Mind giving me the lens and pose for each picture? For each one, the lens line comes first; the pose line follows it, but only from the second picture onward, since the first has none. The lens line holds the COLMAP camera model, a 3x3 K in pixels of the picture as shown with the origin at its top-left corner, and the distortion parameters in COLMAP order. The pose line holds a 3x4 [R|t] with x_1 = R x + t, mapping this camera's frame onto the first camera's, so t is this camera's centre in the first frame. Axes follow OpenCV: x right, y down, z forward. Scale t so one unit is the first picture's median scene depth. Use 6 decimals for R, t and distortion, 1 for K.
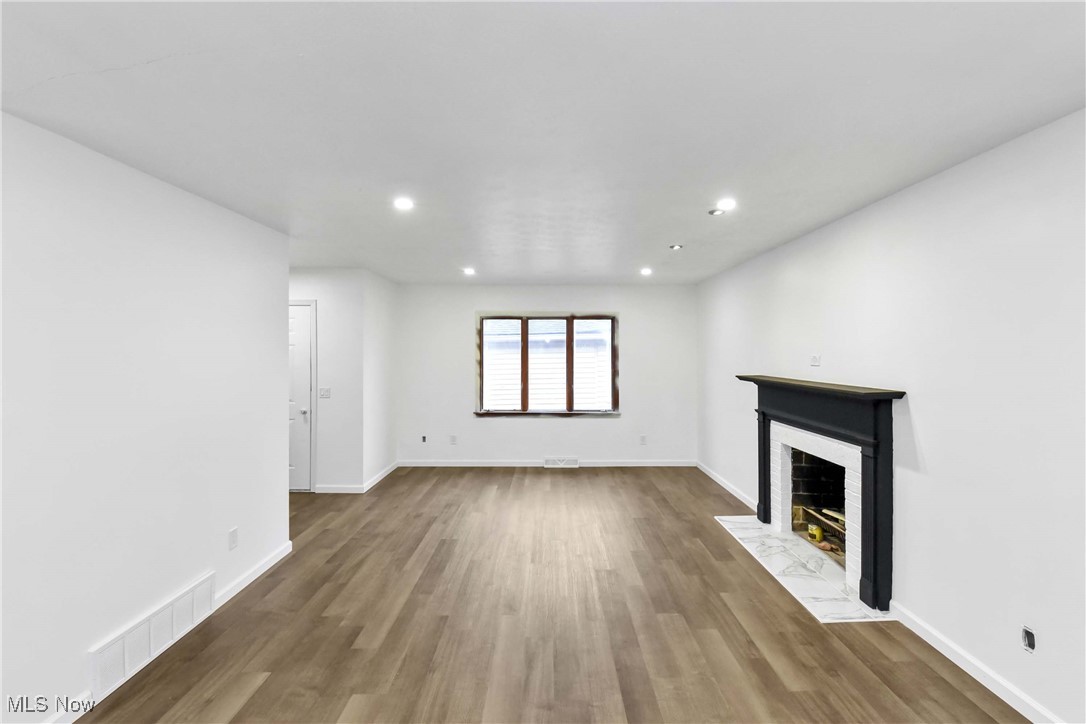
lens RADIAL K [[487.4, 0, 547.1], [0, 487.4, 347.5], [0, 0, 1]] dist [-0.009846, -0.000327]
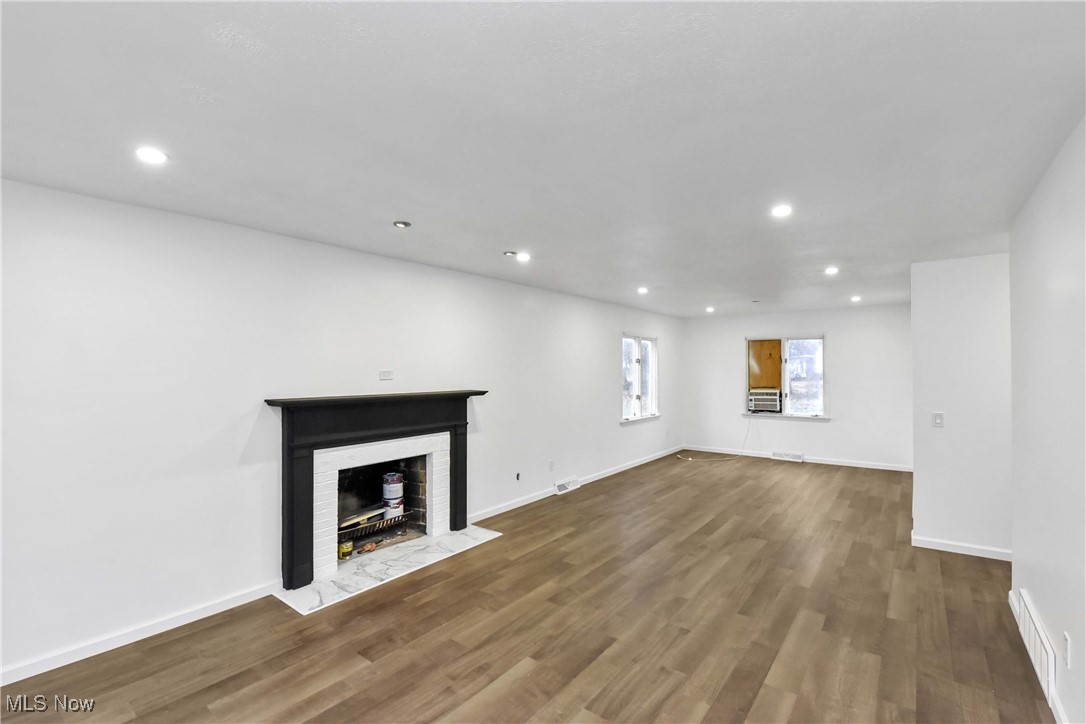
lens RADIAL K [[485.9, 0, 554.4], [0, 485.9, 358.3], [0, 0, 1]] dist [-0.002425, -0.009412]
pose [[-0.802616, 0.014709, 0.596315, -0.366767], [-0.002712, 0.999596, -0.028307, 0.017073], [-0.596490, -0.024337, -0.802251, 1.476772]]
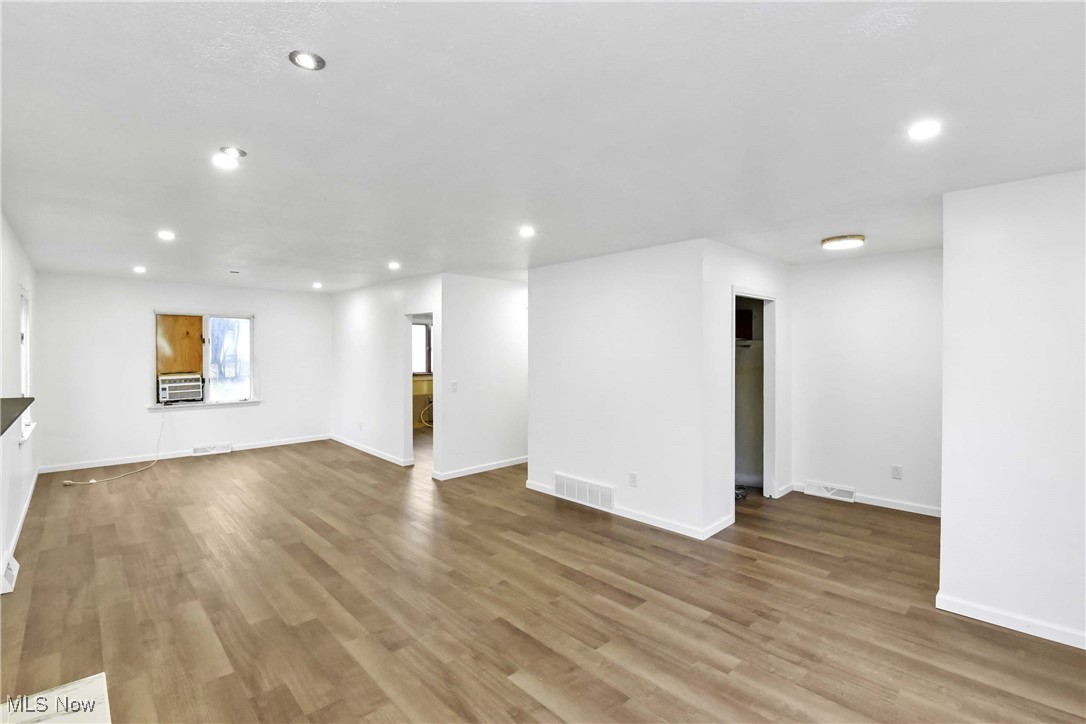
lens RADIAL K [[485.9, 0, 554.4], [0, 485.9, 358.3], [0, 0, 1]] dist [-0.002425, -0.009412]
pose [[-0.710594, 0.011778, -0.703503, 0.392090], [0.005018, 0.999919, 0.011672, 0.016895], [0.703584, 0.004764, -0.710596, 1.410738]]
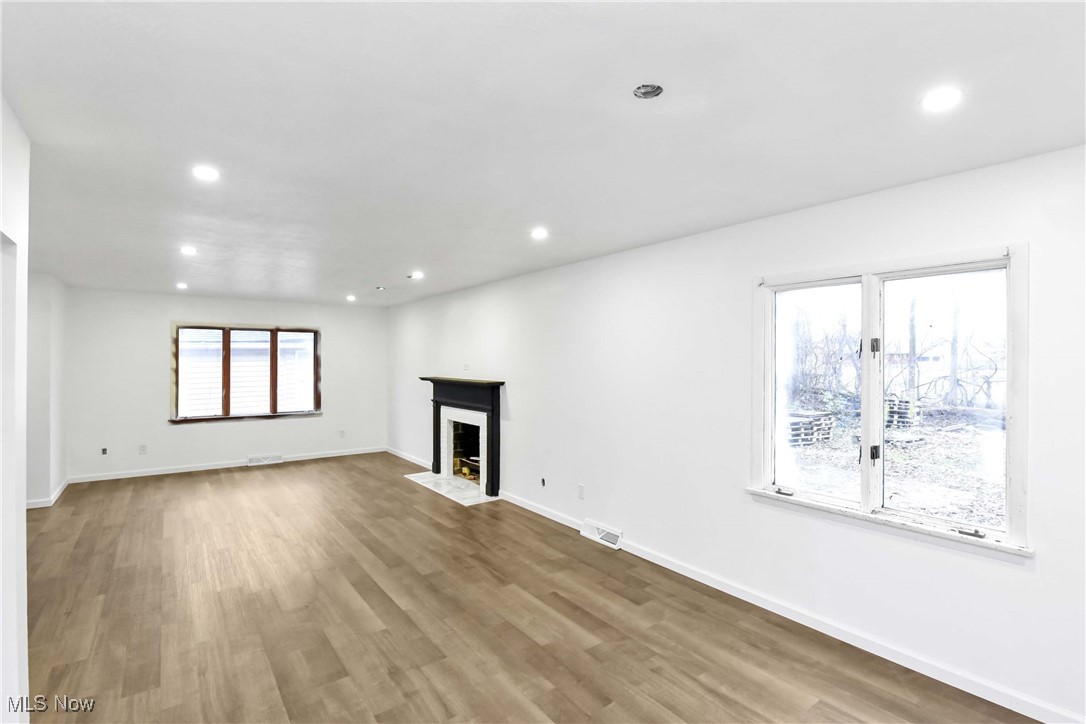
lens RADIAL K [[516.7, 0, 543.0], [0, 516.7, 362.0], [0, 0, 1]] dist [0.016716, -0.018585]
pose [[0.809131, 0.000801, 0.587628, -0.247408], [-0.008414, 0.999912, 0.010223, -0.007877], [-0.587568, -0.013216, 0.809067, -0.526661]]
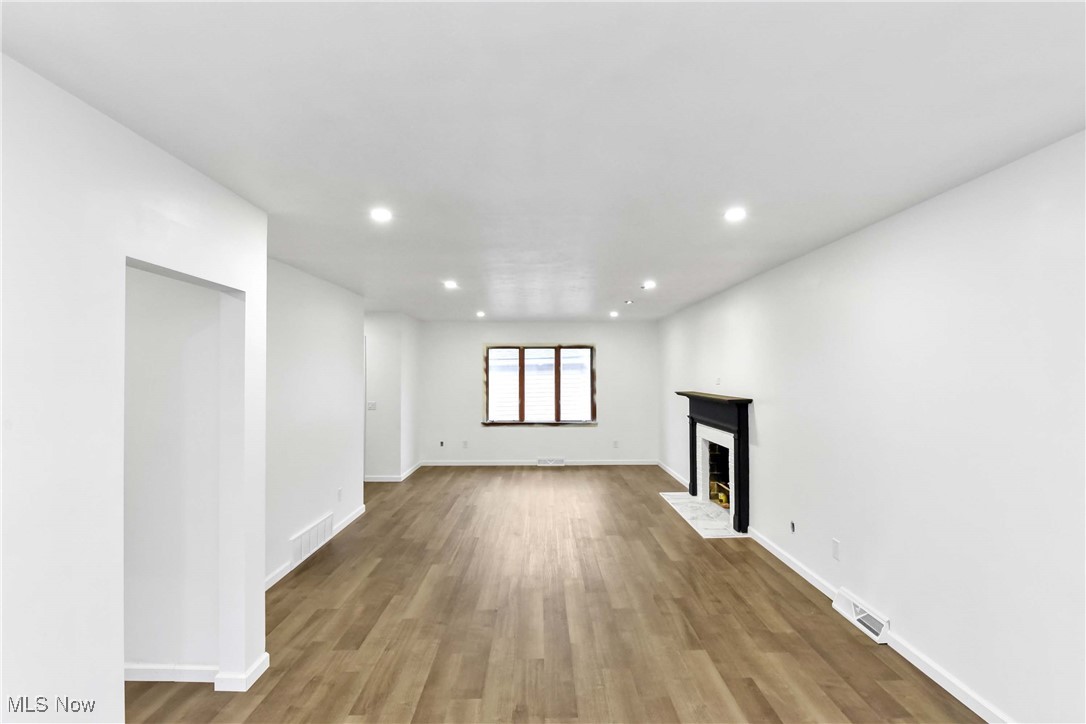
lens RADIAL K [[501.0, 0, 543.0], [0, 501.0, 362.0], [0, 0, 1]] dist [-0.008513, -0.000338]
pose [[0.999982, -0.001506, 0.005845, 0.002448], [0.001580, 0.999919, -0.012604, -0.011008], [-0.005826, 0.012613, 0.999903, -0.482737]]
